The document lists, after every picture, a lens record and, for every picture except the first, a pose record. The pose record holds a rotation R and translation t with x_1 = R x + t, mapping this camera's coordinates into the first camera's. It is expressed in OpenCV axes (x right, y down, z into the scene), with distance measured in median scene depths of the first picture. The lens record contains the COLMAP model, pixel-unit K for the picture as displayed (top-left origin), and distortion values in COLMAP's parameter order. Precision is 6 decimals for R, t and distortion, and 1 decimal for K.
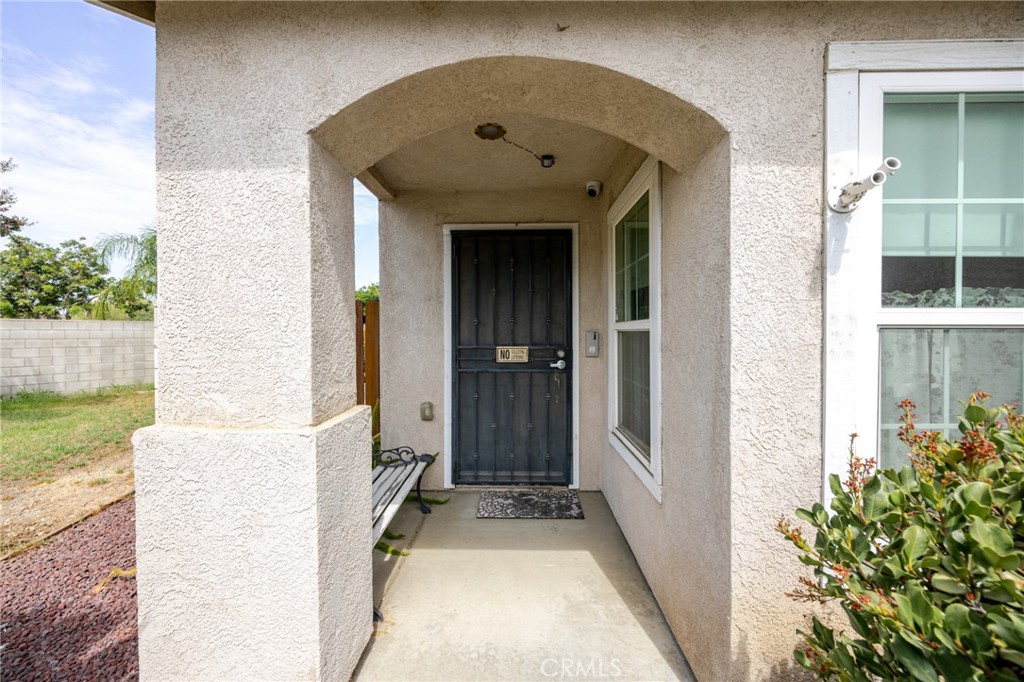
lens RADIAL K [[395.4, 0, 510.0], [0, 395.4, 336.8], [0, 0, 1]] dist [0.002247, -0.000197]
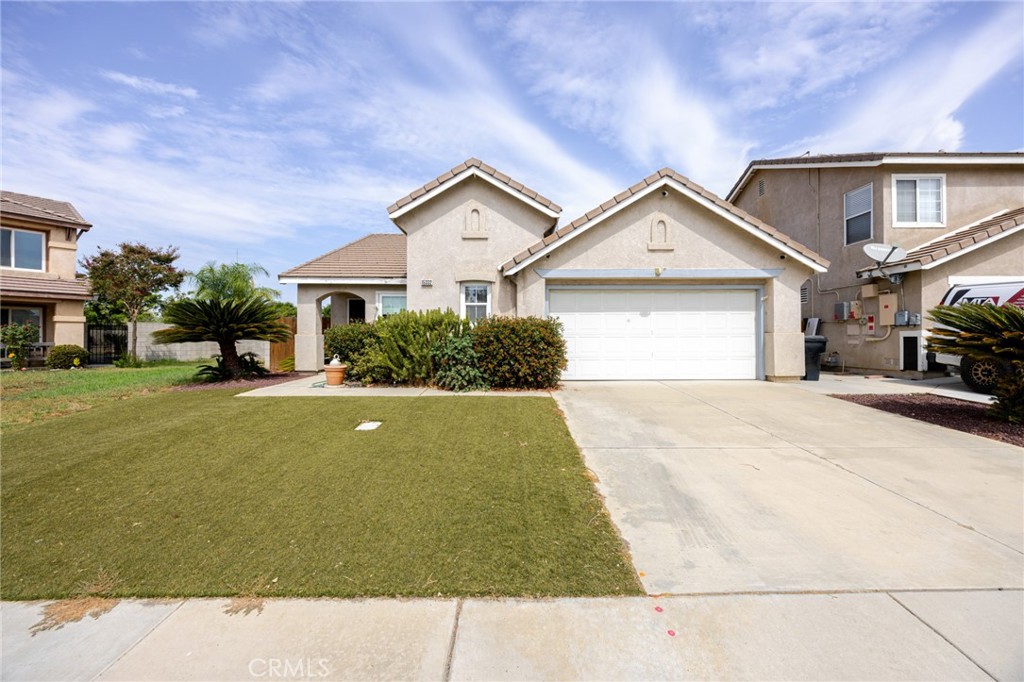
lens RADIAL K [[395.4, 0, 517.2], [0, 395.4, 339.6], [0, 0, 1]] dist [0.002247, -0.000197]
pose [[0.999293, -0.000608, 0.037584, 1.366316], [0.000958, 0.999956, -0.009289, 0.168696], [-0.037576, 0.009318, 0.999250, -2.986204]]
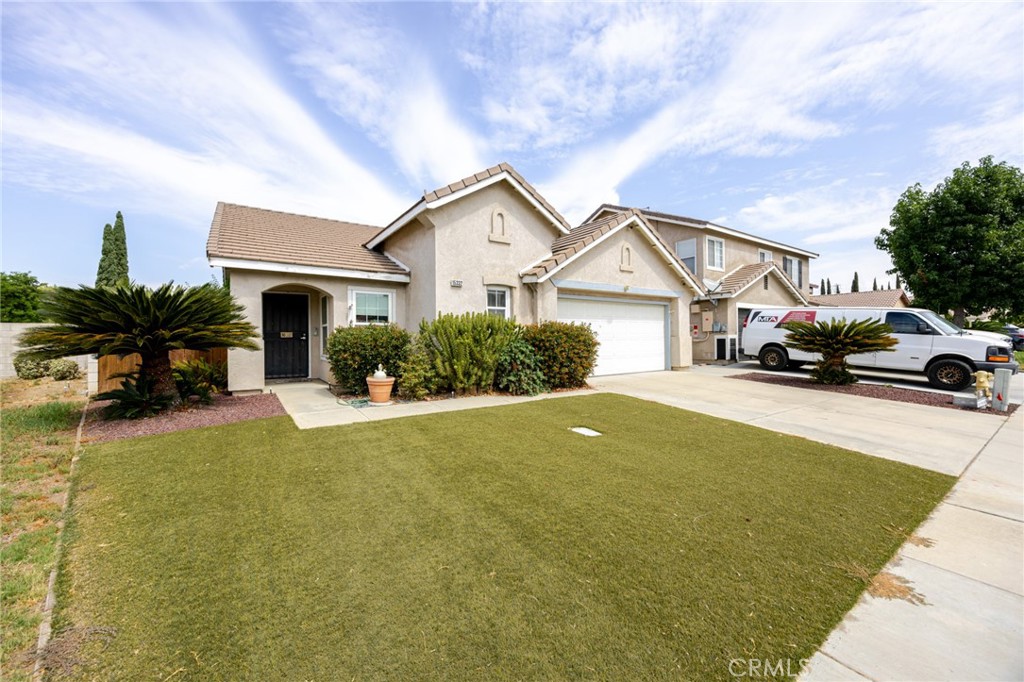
lens RADIAL K [[395.4, 0, 512.0], [0, 395.4, 337.1], [0, 0, 1]] dist [0.002247, -0.000197]
pose [[0.803483, -0.003489, 0.595317, -0.409454], [0.017212, 0.999701, -0.017372, 0.144438], [-0.595079, 0.024205, 0.803303, -2.463218]]
